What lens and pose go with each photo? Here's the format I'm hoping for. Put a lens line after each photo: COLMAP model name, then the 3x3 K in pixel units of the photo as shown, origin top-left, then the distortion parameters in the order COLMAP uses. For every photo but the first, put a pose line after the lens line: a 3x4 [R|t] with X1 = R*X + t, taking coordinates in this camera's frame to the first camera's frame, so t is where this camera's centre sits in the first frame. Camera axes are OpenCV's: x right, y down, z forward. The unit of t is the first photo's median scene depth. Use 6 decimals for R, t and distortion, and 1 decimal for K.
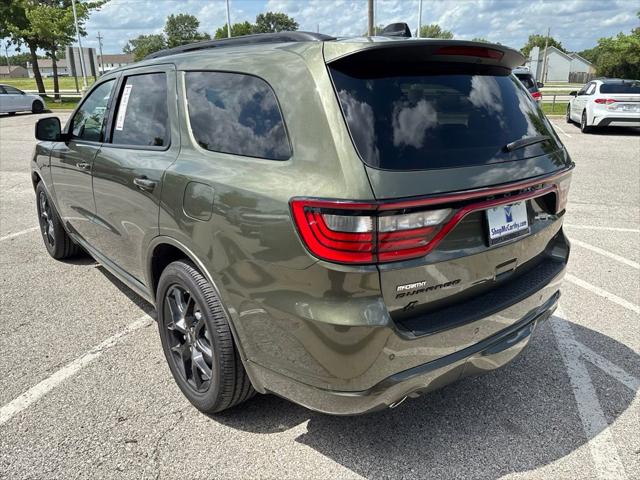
lens RADIAL K [[486.9, 0, 318.5], [0, 486.9, 243.0], [0, 0, 1]] dist [0.046445, -0.058344]
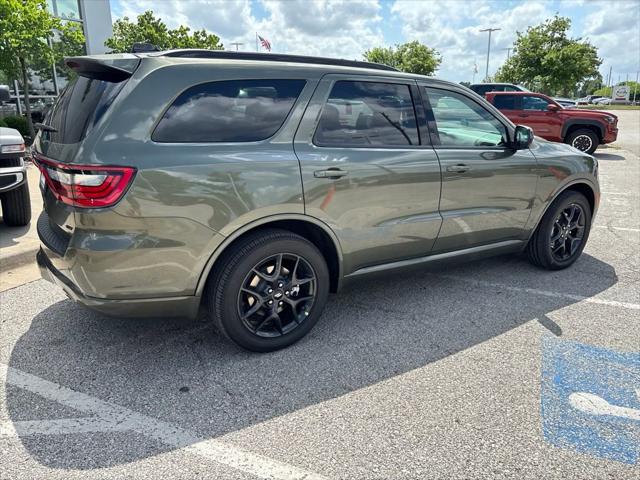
lens RADIAL K [[486.9, 0, 318.0], [0, 486.9, 237.8], [0, 0, 1]] dist [0.046445, -0.058344]
pose [[-0.119934, 0.277756, -0.953135, 1.439986], [-0.315282, 0.899710, 0.301860, -0.488105], [0.941389, 0.336710, -0.020334, 1.527396]]
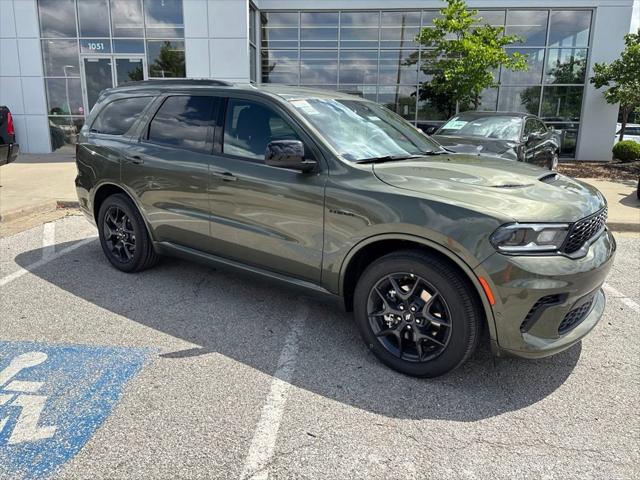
lens RADIAL K [[486.9, 0, 316.0], [0, 486.9, 242.8], [0, 0, 1]] dist [0.046445, -0.058344]
pose [[-0.975444, 0.045820, -0.215428, -0.020271], [-0.076346, 0.847131, 0.525871, -1.001709], [0.206592, 0.529404, -0.822831, 3.224728]]
